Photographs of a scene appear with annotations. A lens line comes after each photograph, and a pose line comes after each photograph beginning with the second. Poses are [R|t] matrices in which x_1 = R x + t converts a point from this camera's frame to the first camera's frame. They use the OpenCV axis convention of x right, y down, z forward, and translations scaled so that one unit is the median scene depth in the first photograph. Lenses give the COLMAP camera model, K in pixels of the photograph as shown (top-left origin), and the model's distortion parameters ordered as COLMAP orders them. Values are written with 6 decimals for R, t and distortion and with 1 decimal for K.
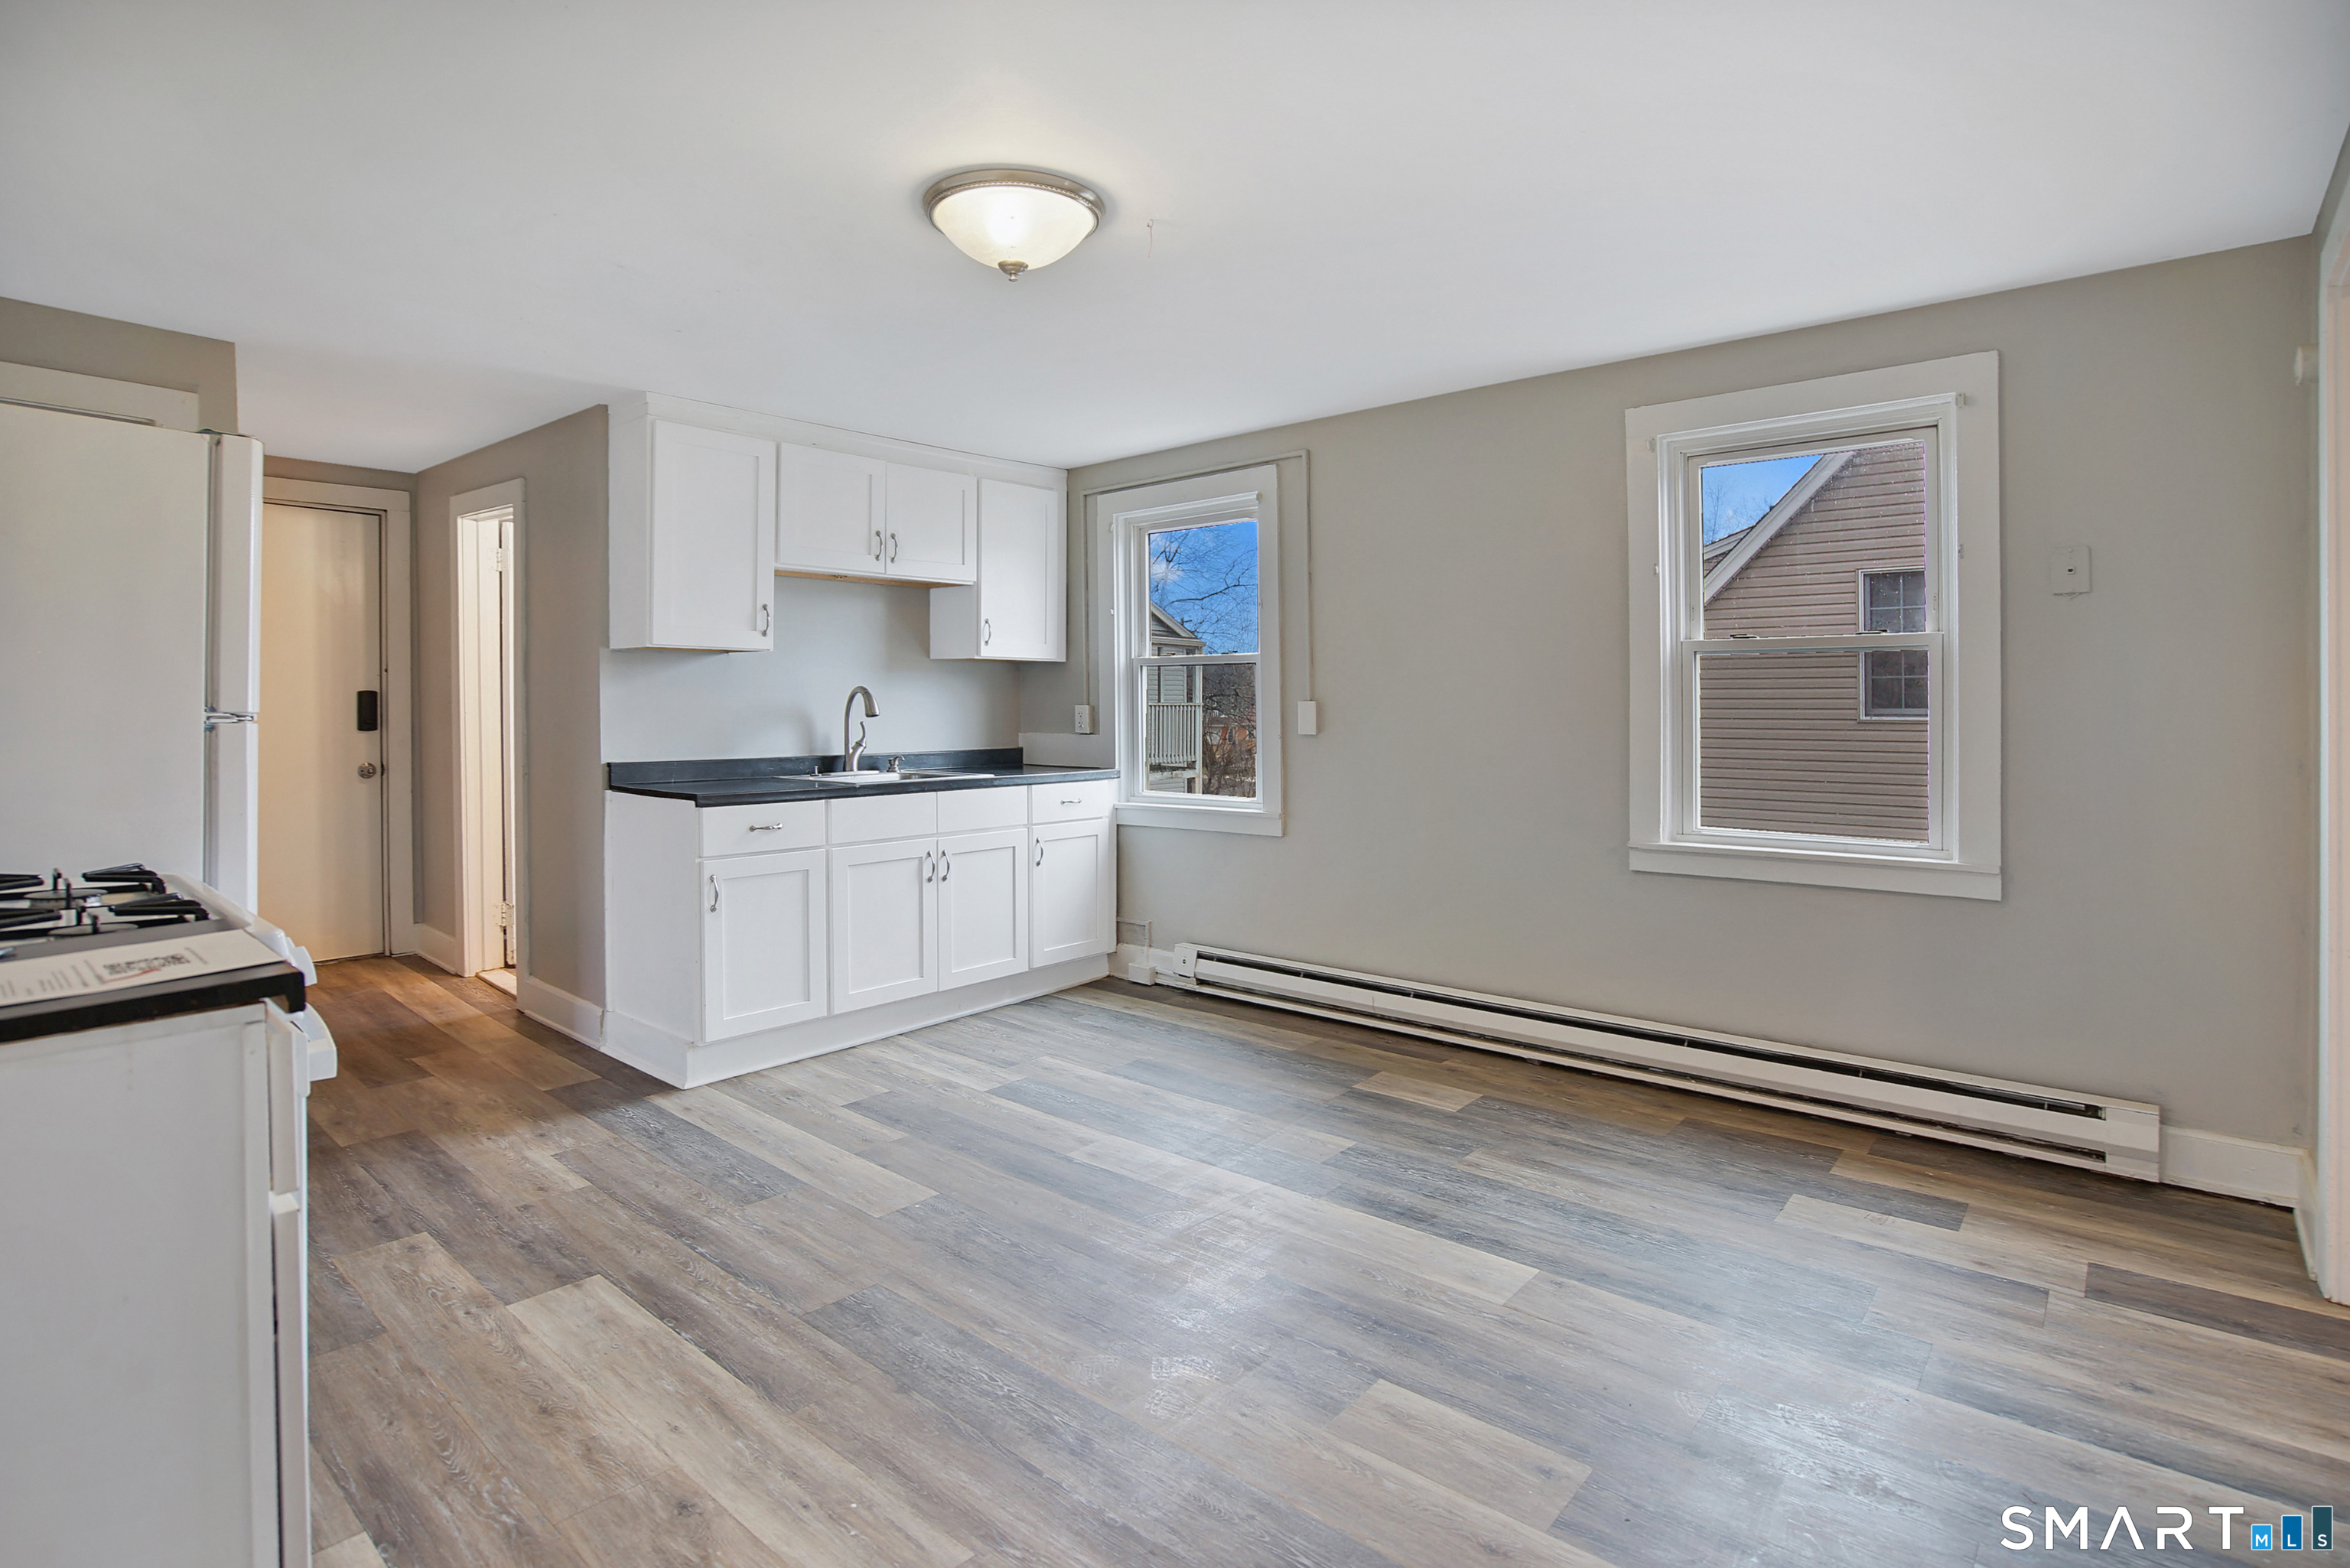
lens RADIAL K [[1180.3, 0, 1116.8], [0, 1180.3, 737.2], [0, 0, 1]] dist [-0.043891, 0.026429]
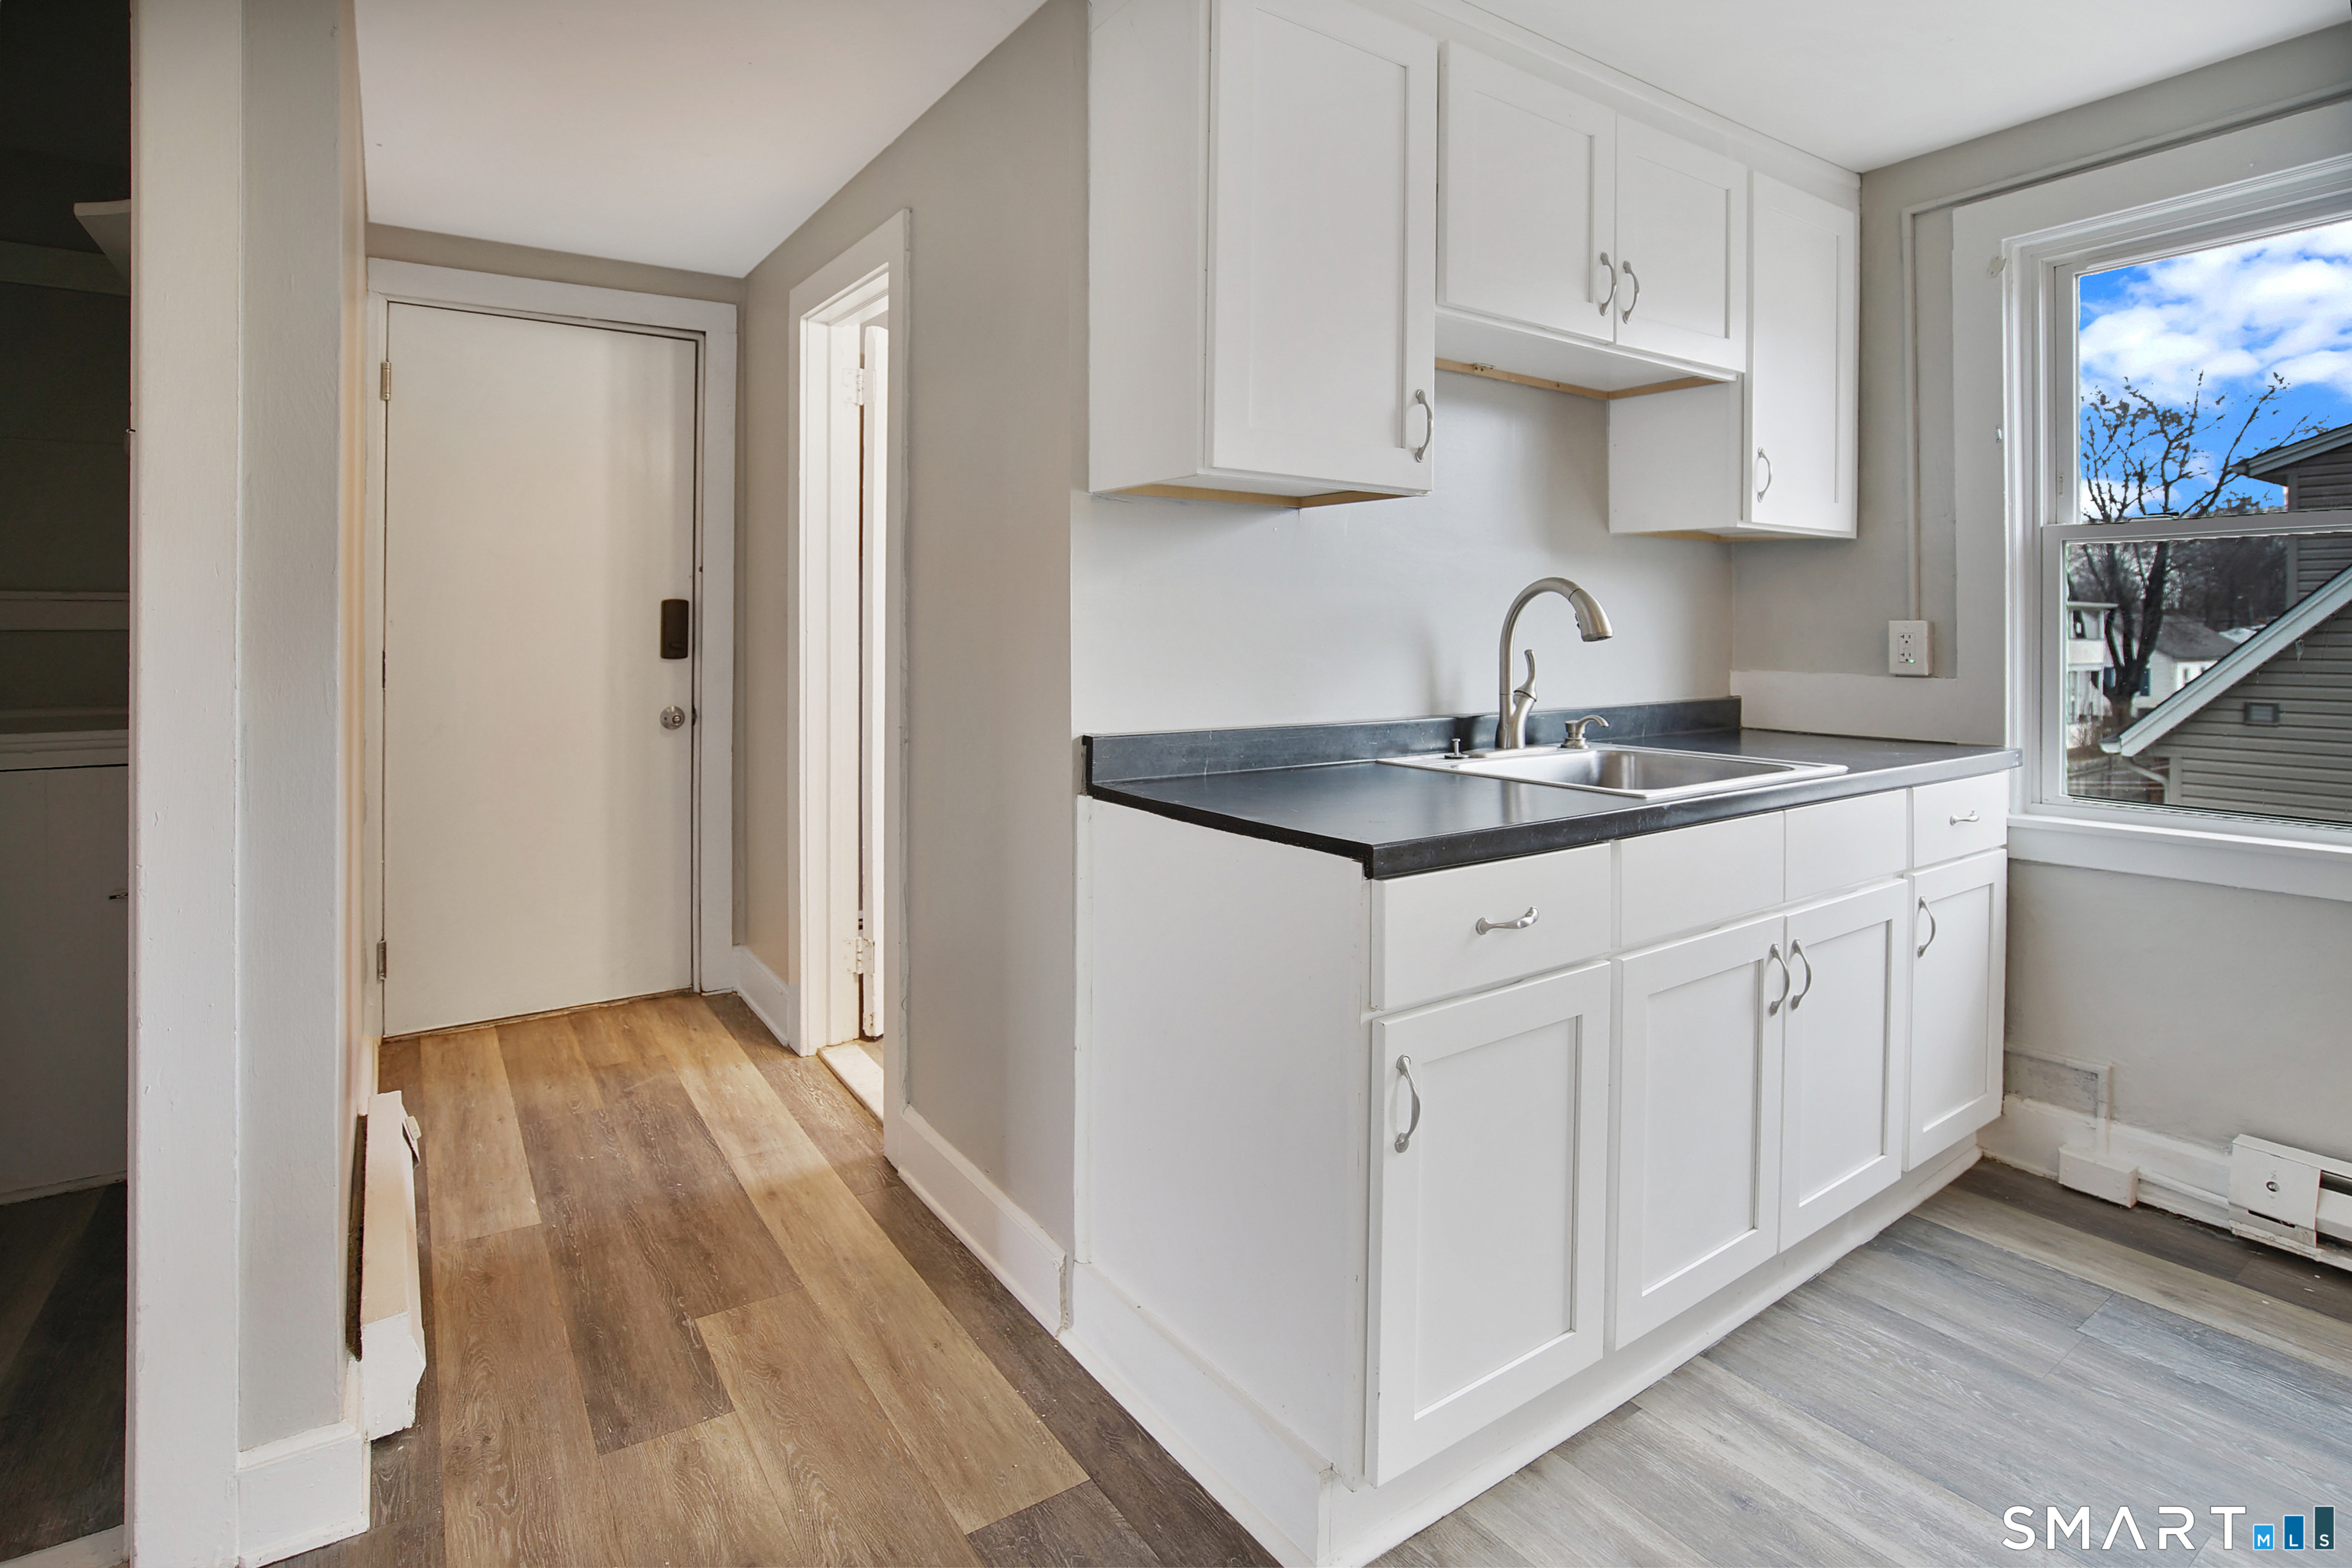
lens RADIAL K [[1104.6, 0, 1122.5], [0, 1104.6, 636.2], [0, 0, 1]] dist [-0.043977, 0.005704]
pose [[0.973286, 0.002702, -0.229578, -0.290175], [-0.008176, 0.999704, -0.022897, -0.007263], [0.229449, 0.024162, 0.973021, 0.522998]]
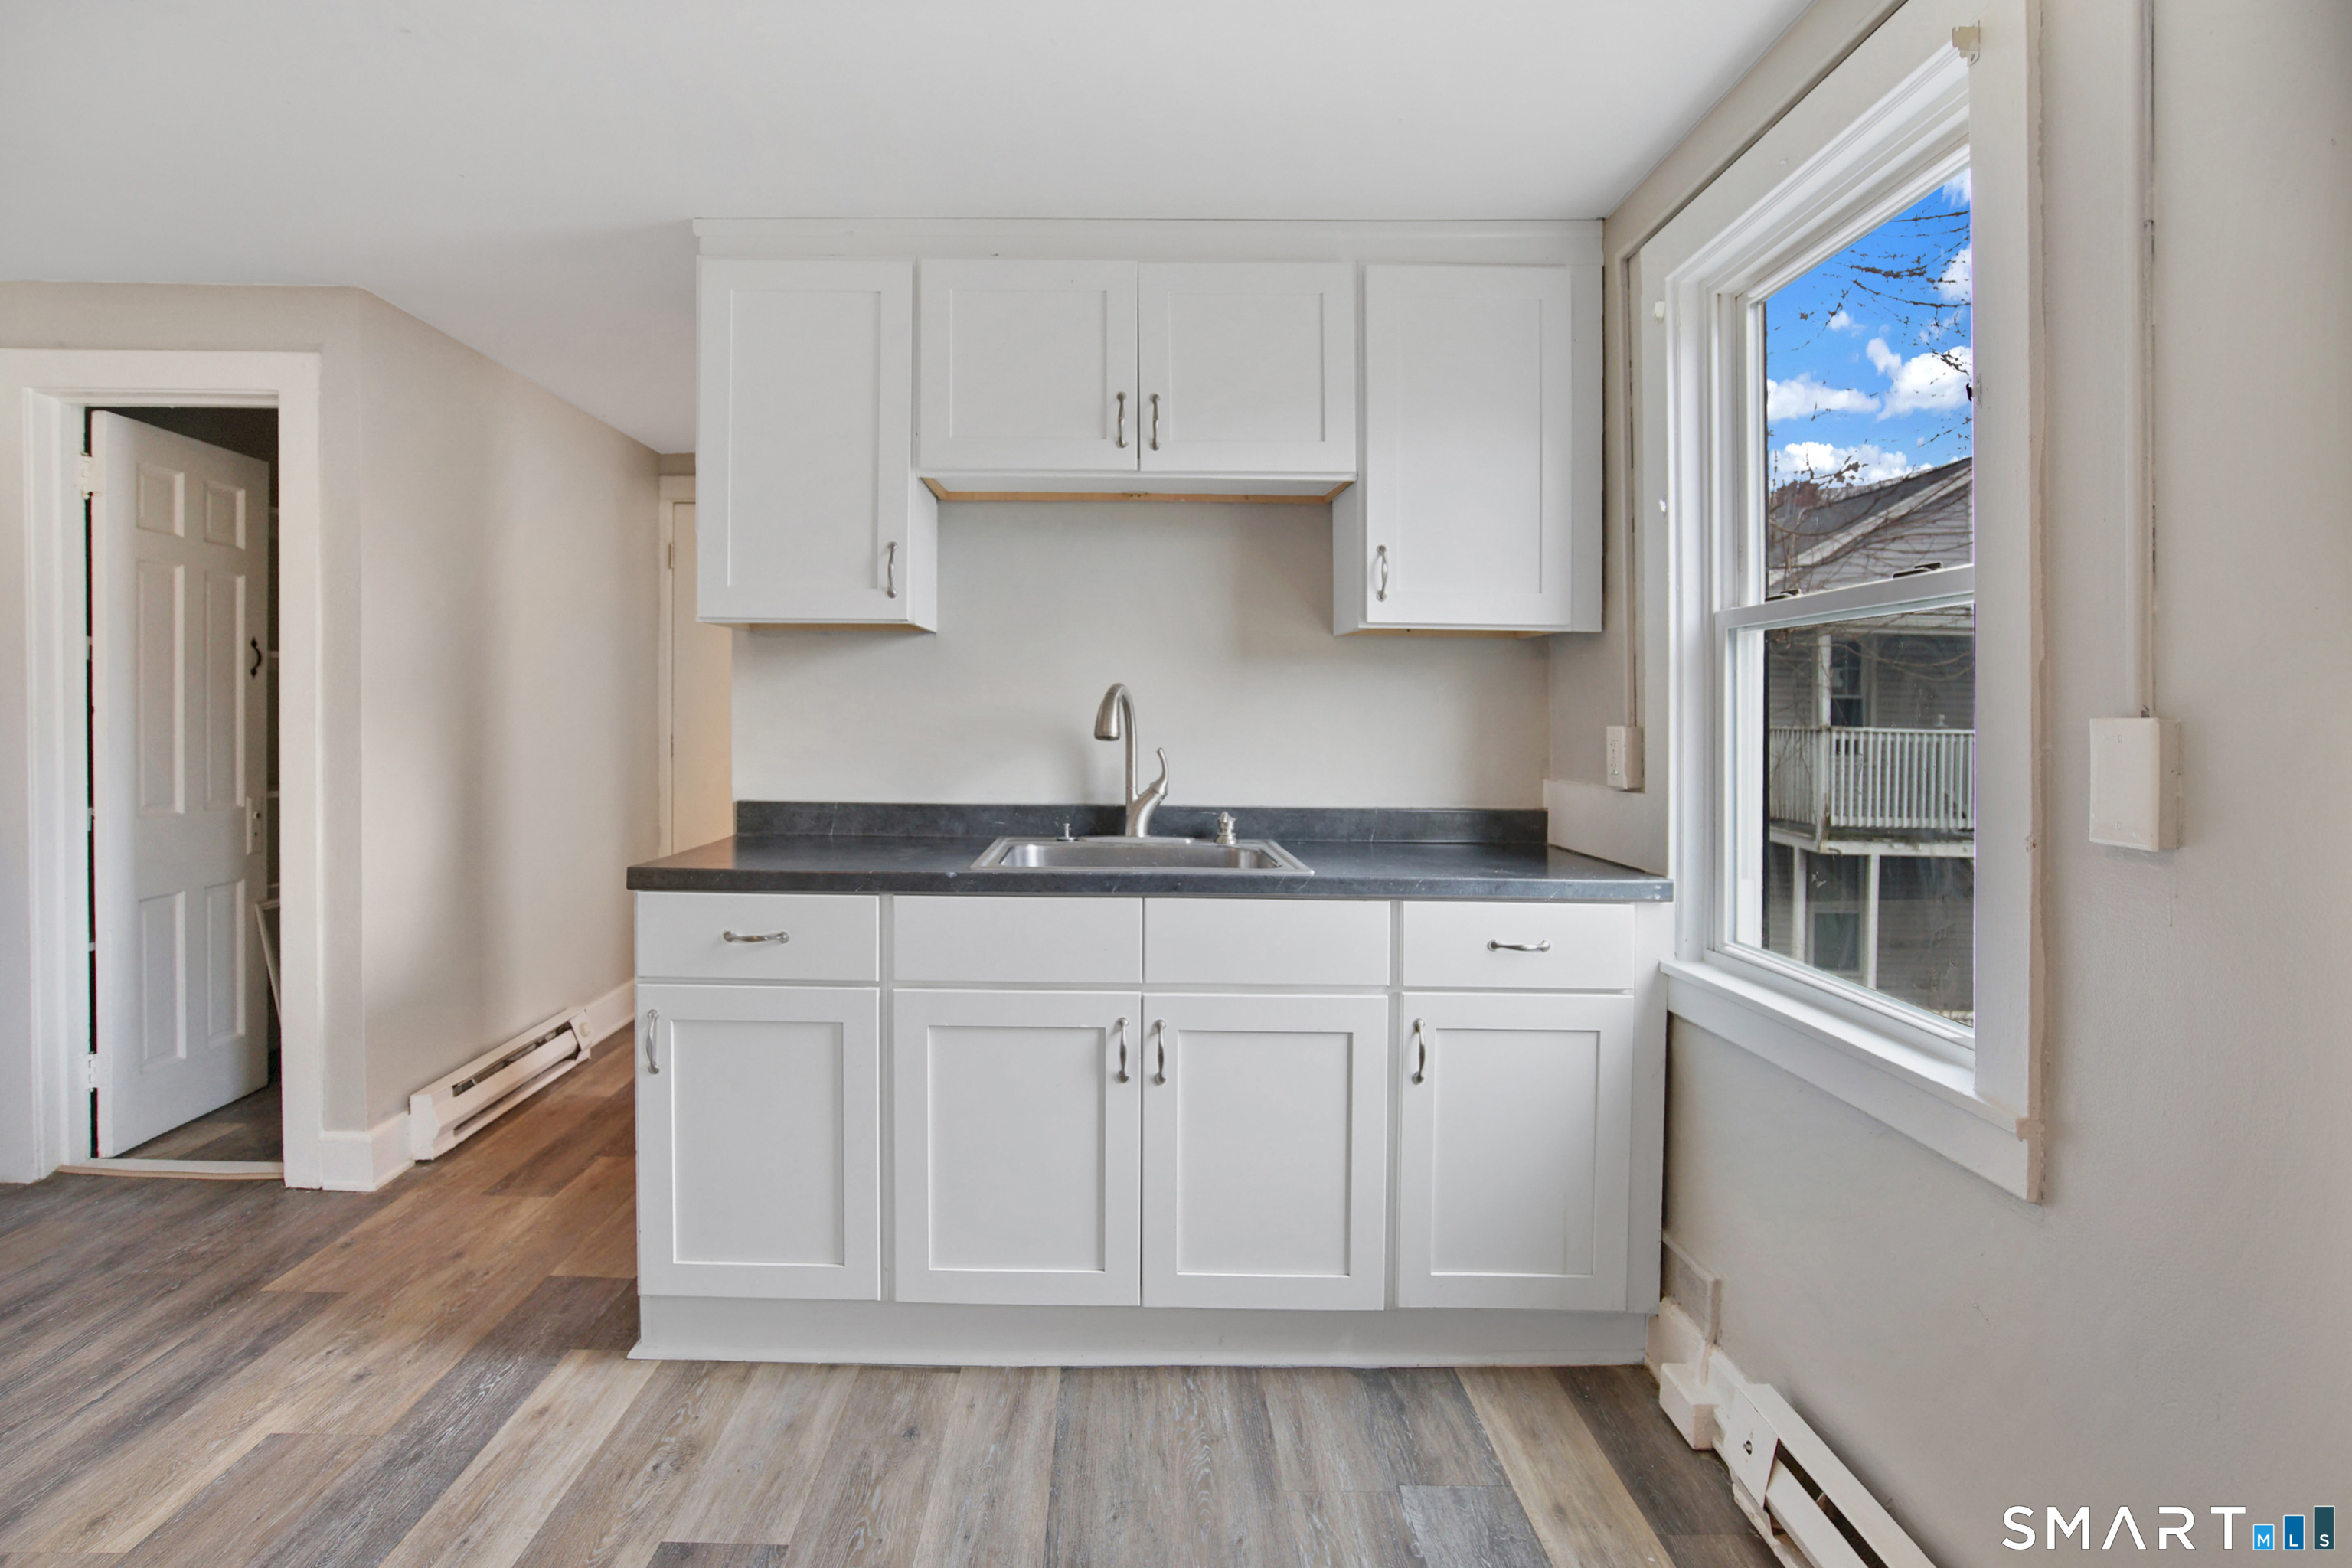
lens RADIAL K [[1181.4, 0, 1117.7], [0, 1181.4, 737.2], [0, 0, 1]] dist [-0.043891, 0.026429]
pose [[0.679357, 0.019830, -0.733540, 0.188535], [-0.031781, 0.999492, -0.002415, -0.018029], [0.733119, 0.024953, 0.679642, 0.636544]]
